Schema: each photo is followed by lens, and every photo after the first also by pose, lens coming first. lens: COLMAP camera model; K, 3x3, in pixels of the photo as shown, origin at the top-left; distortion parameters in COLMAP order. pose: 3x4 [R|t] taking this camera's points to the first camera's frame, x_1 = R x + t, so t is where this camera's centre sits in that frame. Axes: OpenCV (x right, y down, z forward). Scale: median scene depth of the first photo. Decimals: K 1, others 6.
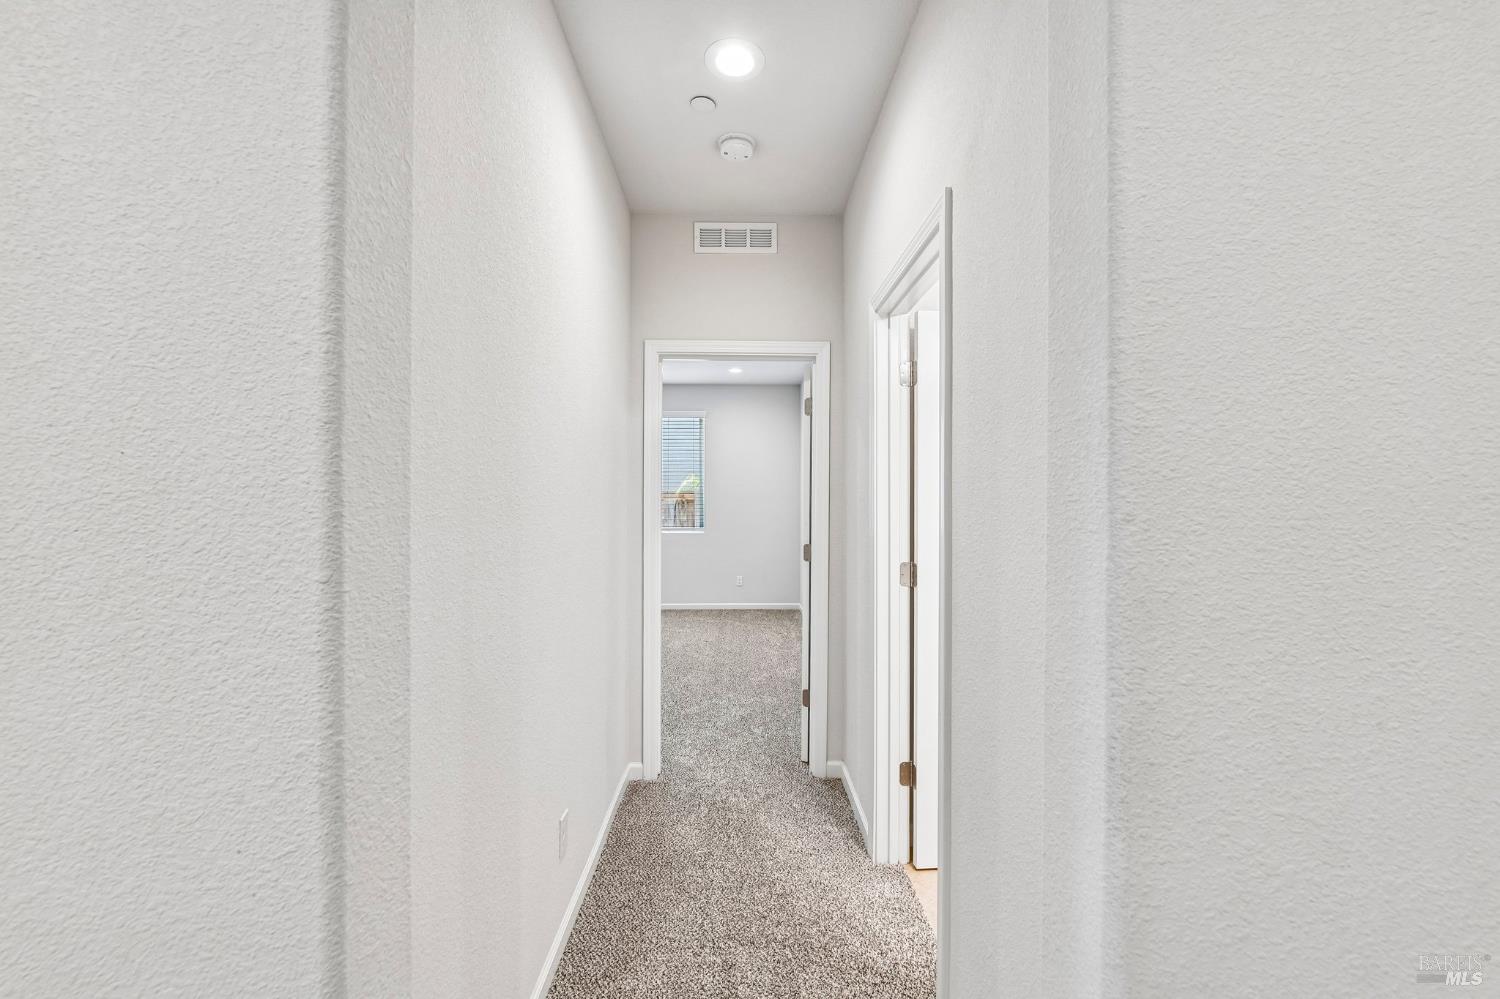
lens RADIAL K [[598.3, 0, 749.5], [0, 598.3, 506.6], [0, 0, 1]] dist [-0.006711, -0.000827]
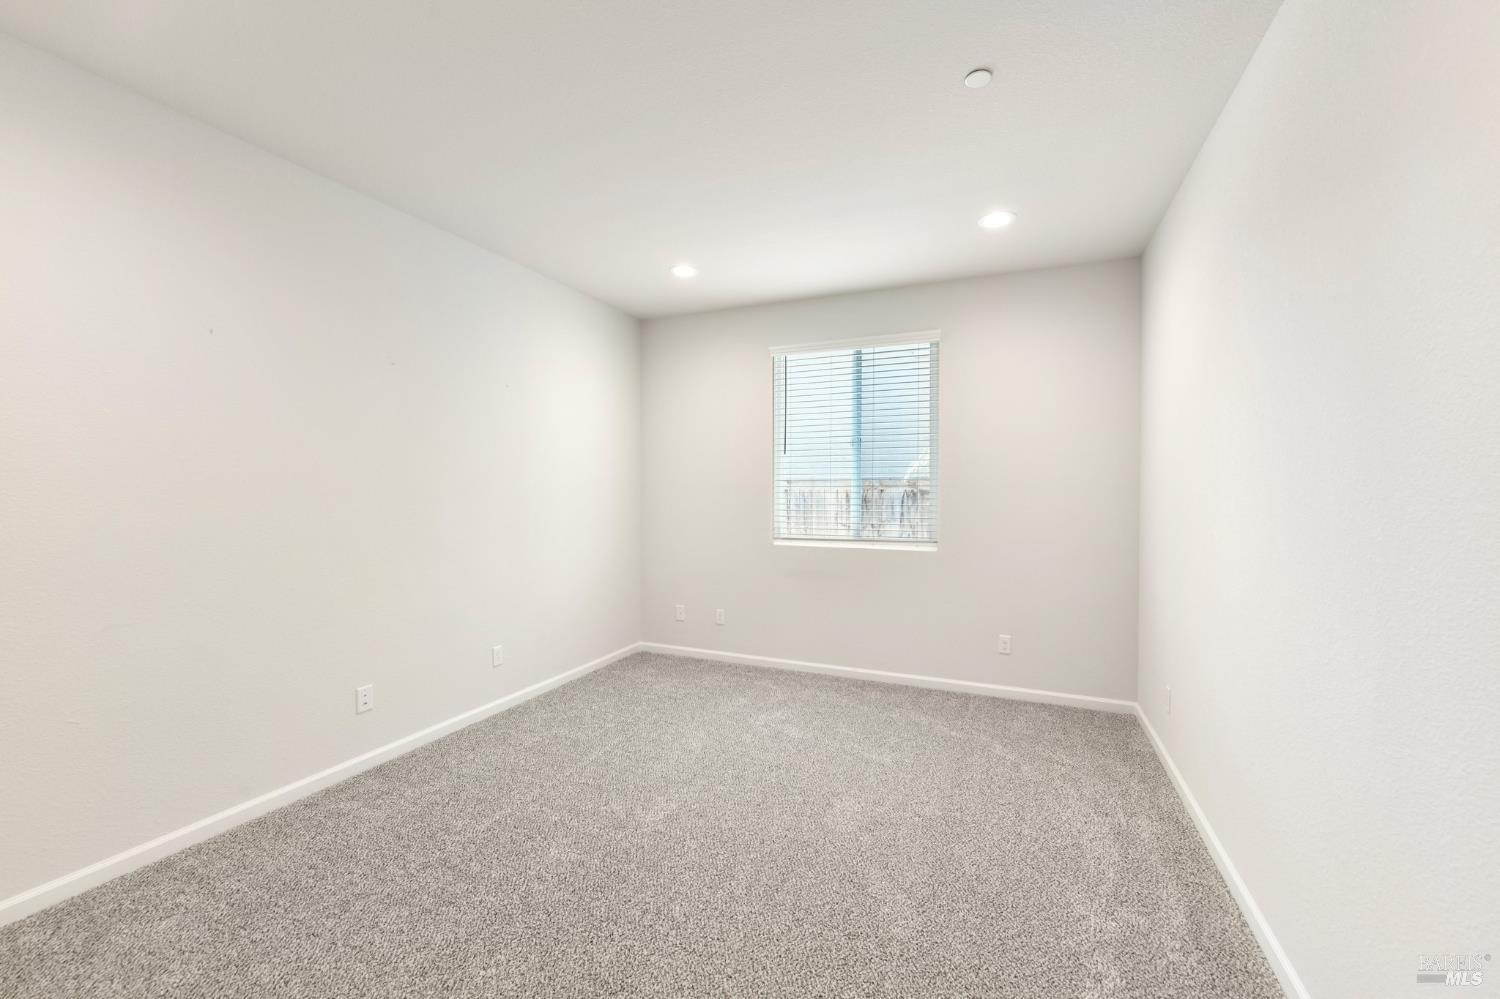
lens RADIAL K [[598.3, 0, 753.7], [0, 598.3, 495.7], [0, 0, 1]] dist [-0.006711, -0.000827]
pose [[0.916499, 0.003984, -0.400017, -0.013895], [-0.003634, 0.999992, 0.001633, -0.012876], [0.400020, -0.000043, 0.916506, 0.685052]]
